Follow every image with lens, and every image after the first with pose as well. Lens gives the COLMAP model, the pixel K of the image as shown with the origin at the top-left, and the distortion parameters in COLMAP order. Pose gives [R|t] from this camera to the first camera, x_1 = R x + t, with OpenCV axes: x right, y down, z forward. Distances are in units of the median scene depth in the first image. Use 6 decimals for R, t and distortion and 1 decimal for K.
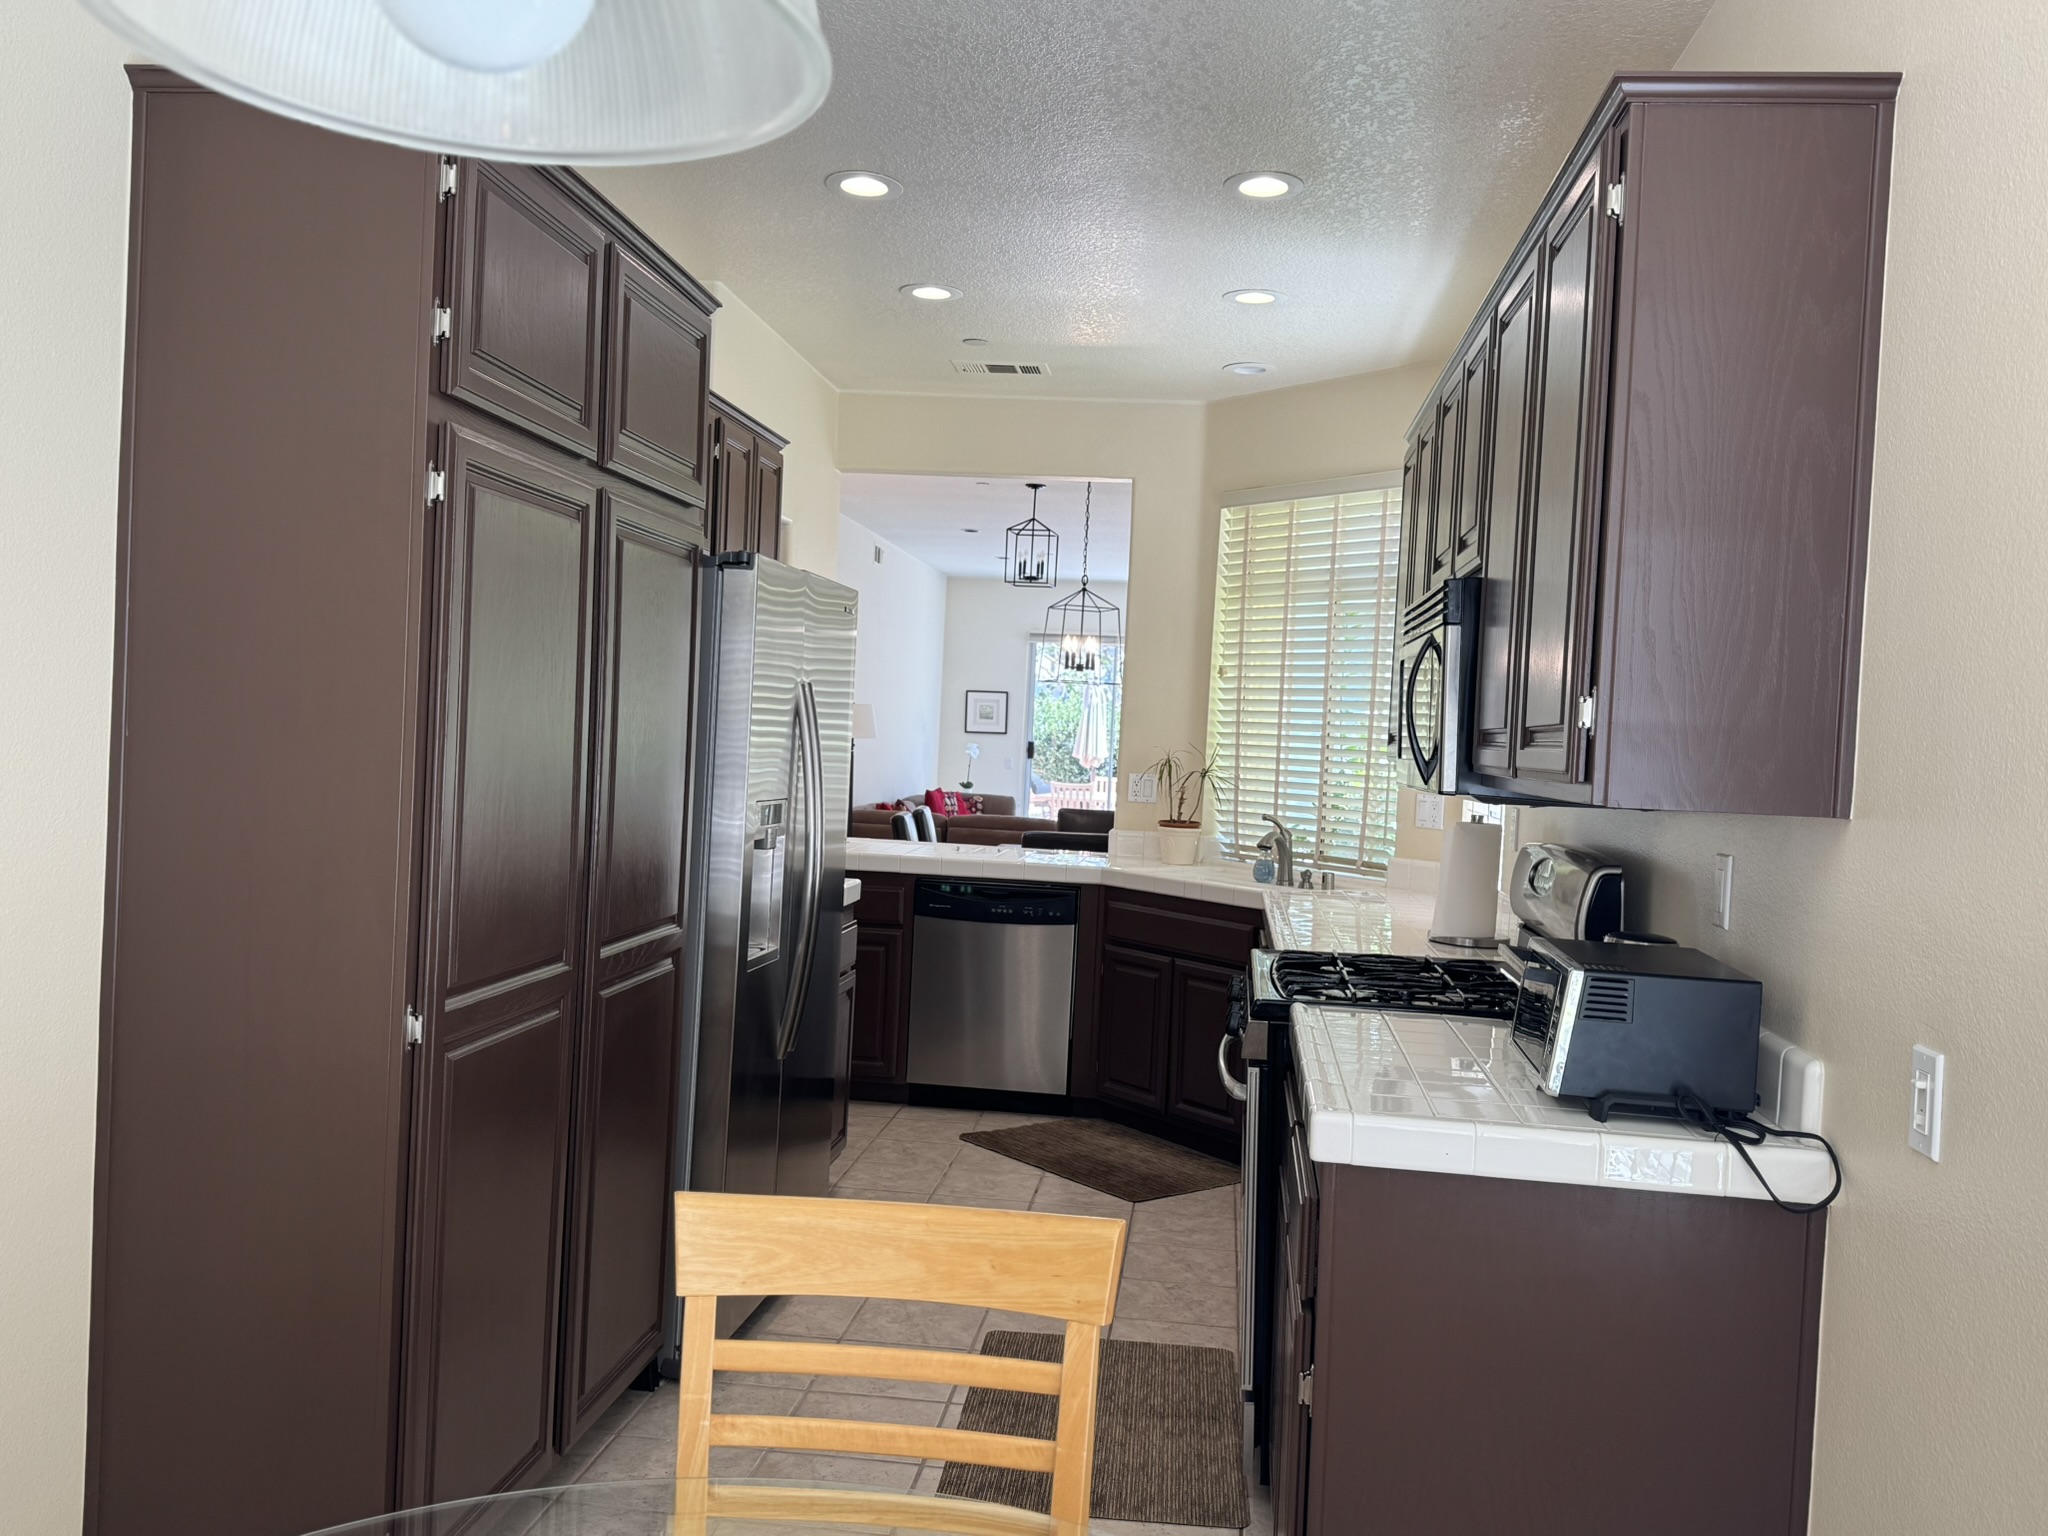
lens RADIAL K [[1662.1, 0, 1024.0], [0, 1662.1, 768.0], [0, 0, 1]] dist [0.000193, -0.000014]
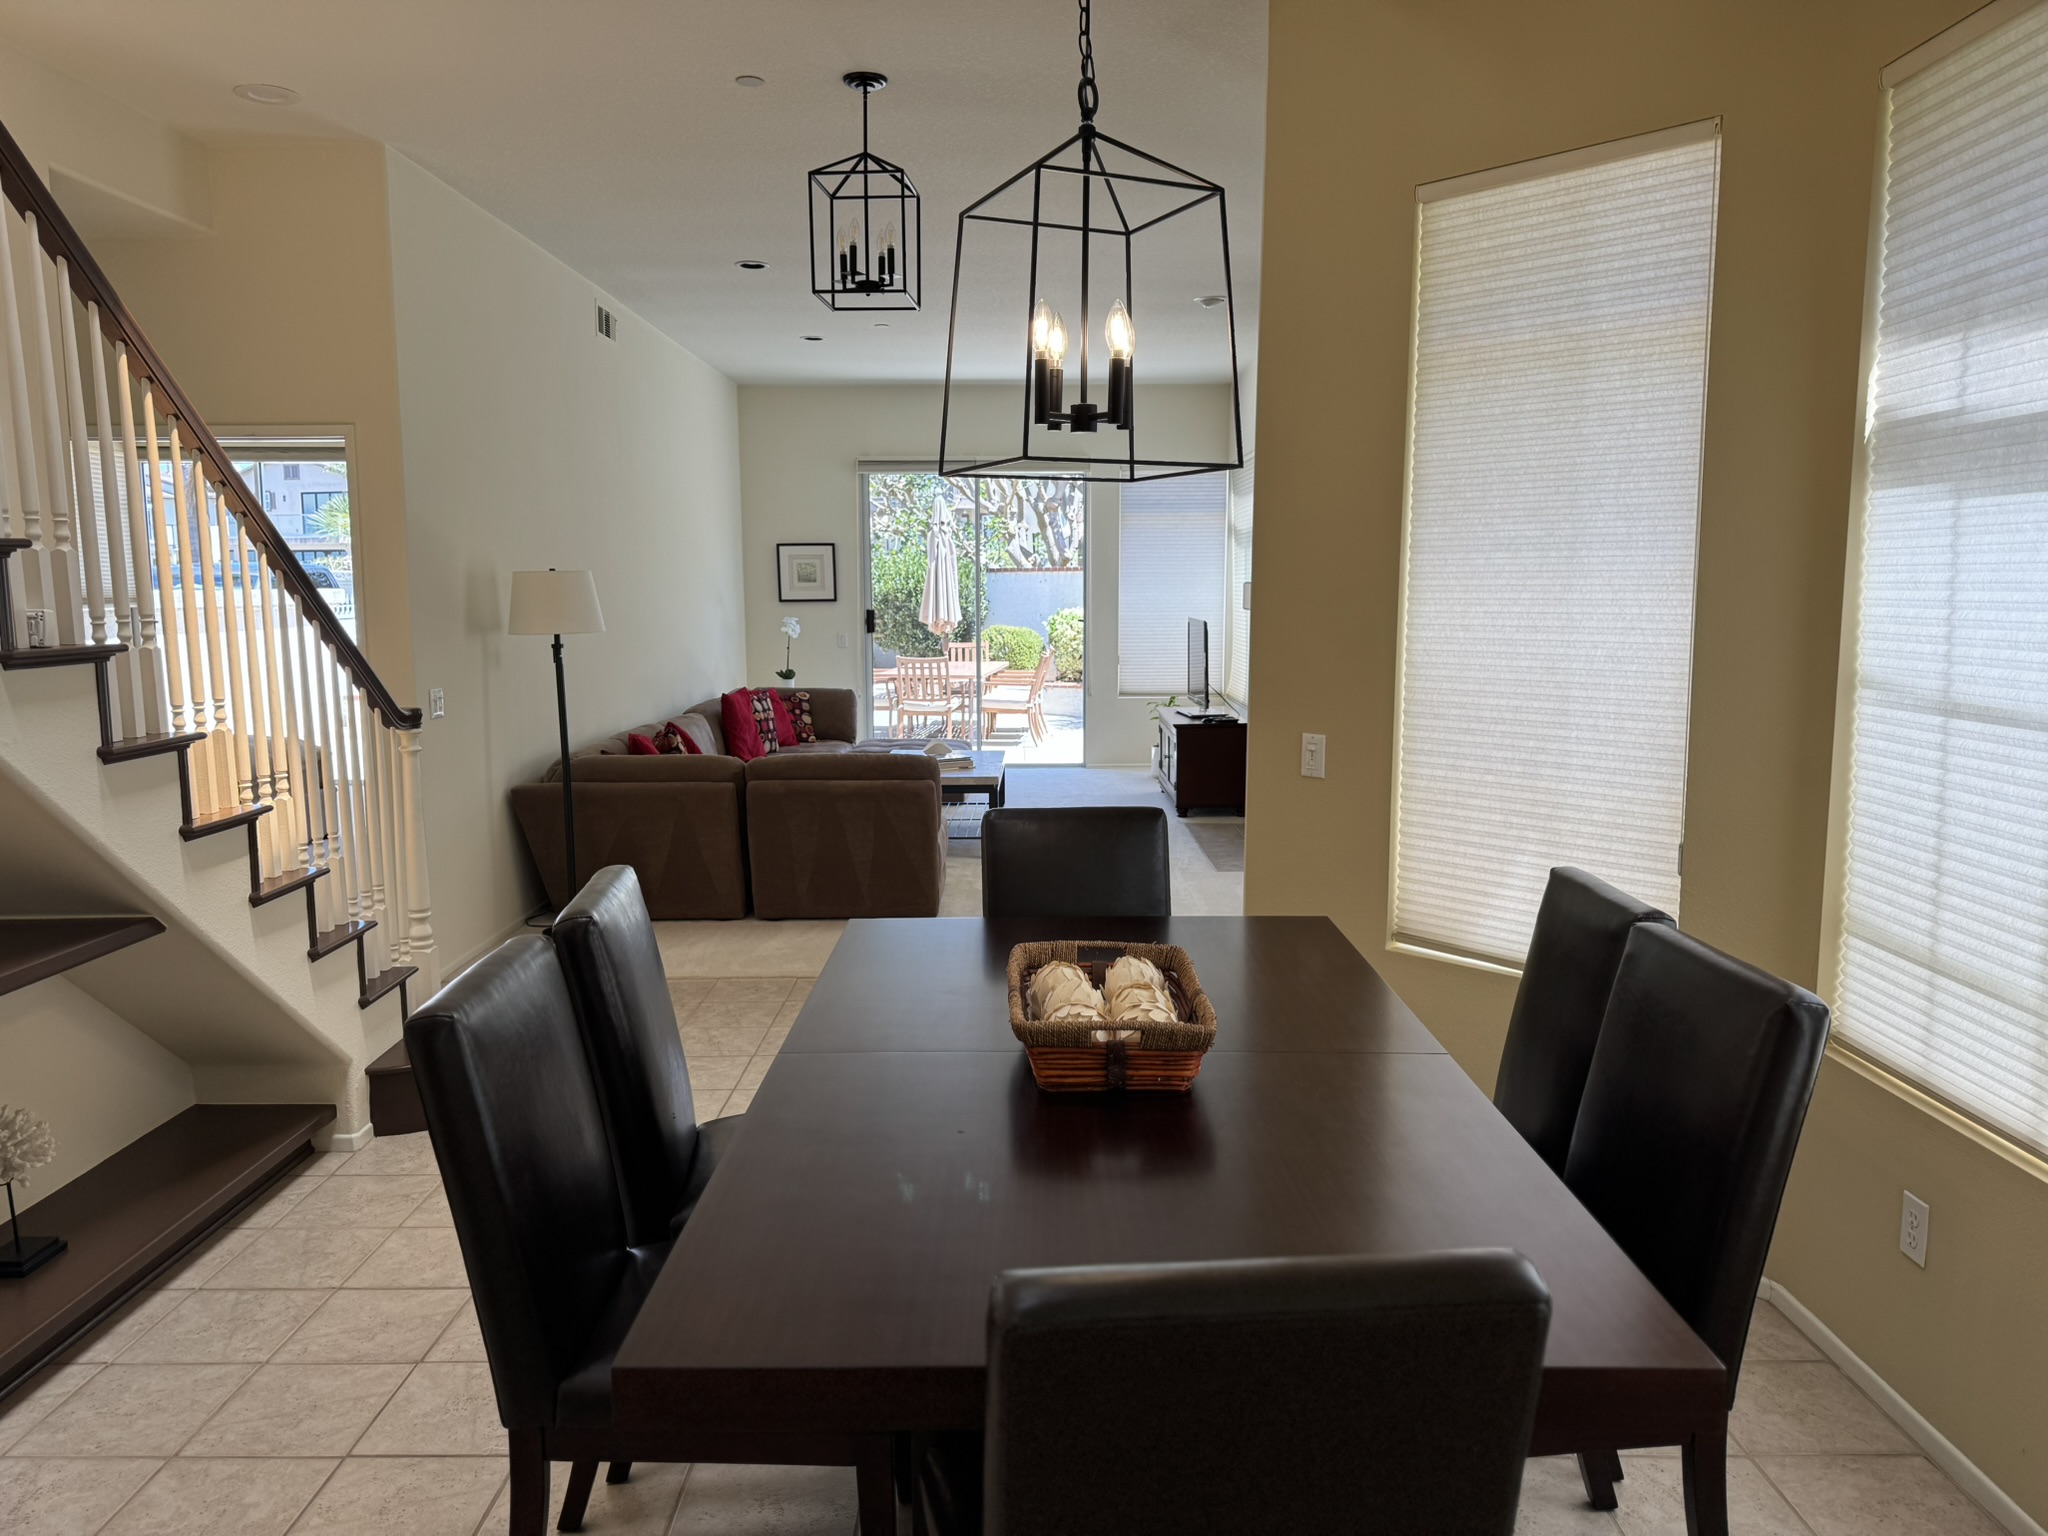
lens RADIAL K [[1443.0, 0, 1024.0], [0, 1443.0, 768.0], [0, 0, 1]] dist [0.077879, -0.000840]
pose [[0.991634, -0.065039, 0.111502, -0.004563], [0.052771, 0.992569, 0.109645, -0.013863], [-0.117805, -0.102843, 0.987697, 0.368929]]
